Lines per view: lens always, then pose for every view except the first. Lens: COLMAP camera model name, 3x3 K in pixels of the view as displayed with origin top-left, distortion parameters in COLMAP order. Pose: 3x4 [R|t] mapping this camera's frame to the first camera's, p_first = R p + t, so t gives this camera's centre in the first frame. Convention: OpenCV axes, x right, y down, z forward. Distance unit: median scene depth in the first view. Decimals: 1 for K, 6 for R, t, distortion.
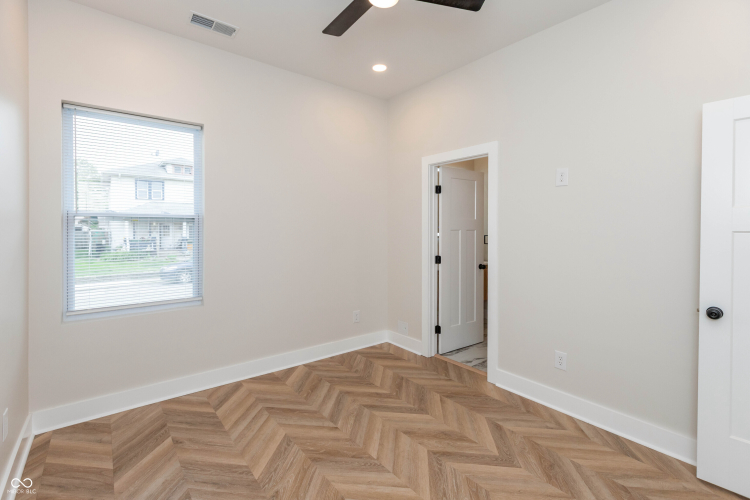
lens RADIAL K [[342.8, 0, 373.7], [0, 342.8, 234.6], [0, 0, 1]] dist [0.001041, 0.000056]
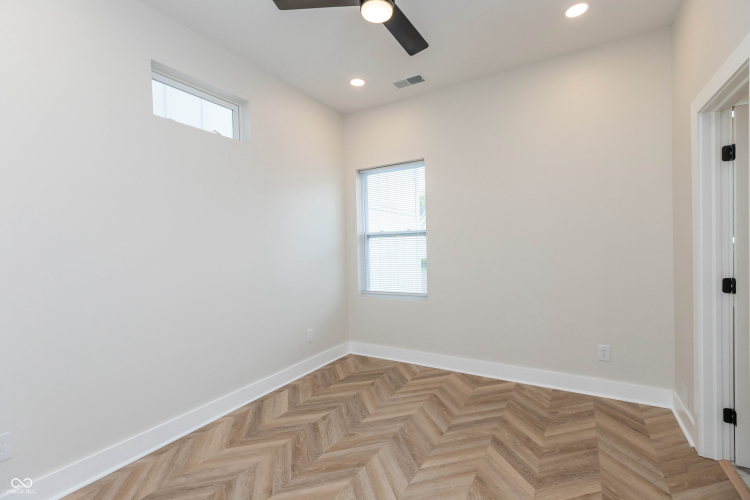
lens RADIAL K [[338.9, 0, 375.0], [0, 338.9, 250.0], [0, 0, 1]] dist [0.000185, 0.000124]
pose [[0.347727, -0.001083, -0.937595, 0.695111], [0.014250, 0.999890, 0.004130, 0.011674], [0.937487, -0.014797, 0.347704, 0.429446]]
